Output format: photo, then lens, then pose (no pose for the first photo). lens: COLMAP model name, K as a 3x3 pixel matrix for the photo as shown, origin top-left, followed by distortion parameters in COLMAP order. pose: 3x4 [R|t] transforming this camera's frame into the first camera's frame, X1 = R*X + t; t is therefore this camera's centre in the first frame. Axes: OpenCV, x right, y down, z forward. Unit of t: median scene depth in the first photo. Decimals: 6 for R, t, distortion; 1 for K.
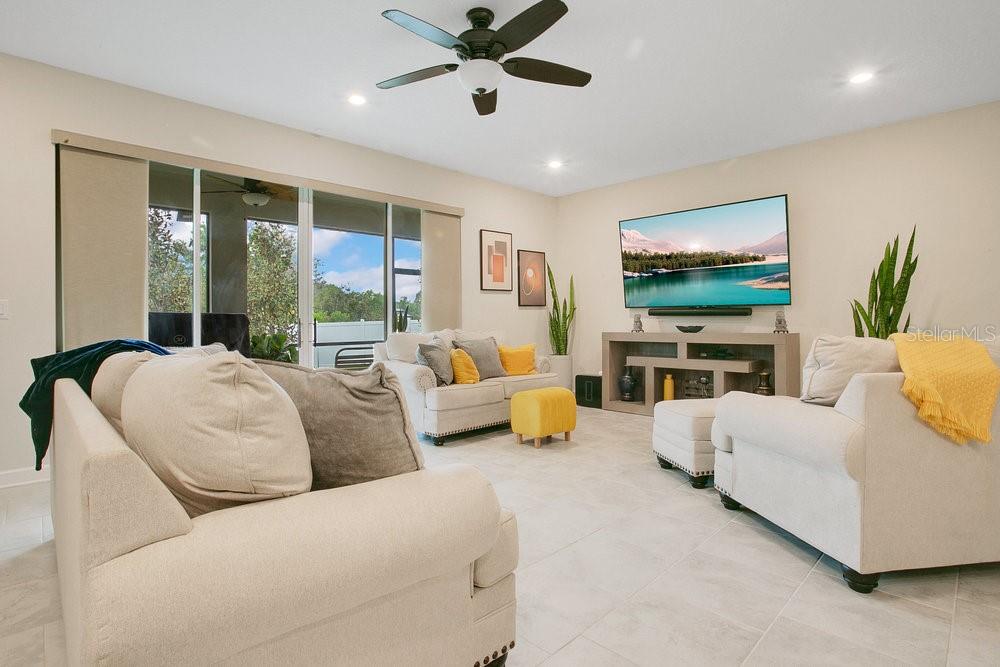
lens RADIAL K [[511.7, 0, 503.7], [0, 511.7, 328.7], [0, 0, 1]] dist [-0.037721, 0.010658]
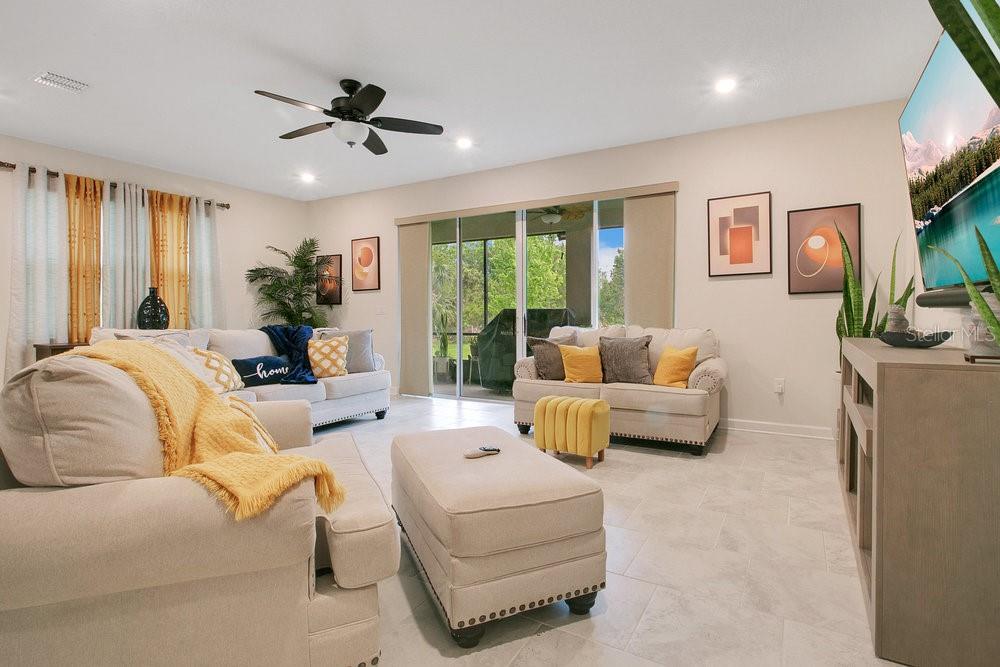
lens RADIAL K [[511.7, 0, 508.0], [0, 511.7, 332.3], [0, 0, 1]] dist [-0.037721, 0.010658]
pose [[0.245082, 0.037970, -0.968759, 0.636536], [-0.010430, 0.999278, 0.036528, -0.014752], [0.969446, 0.001152, 0.245301, 0.500612]]
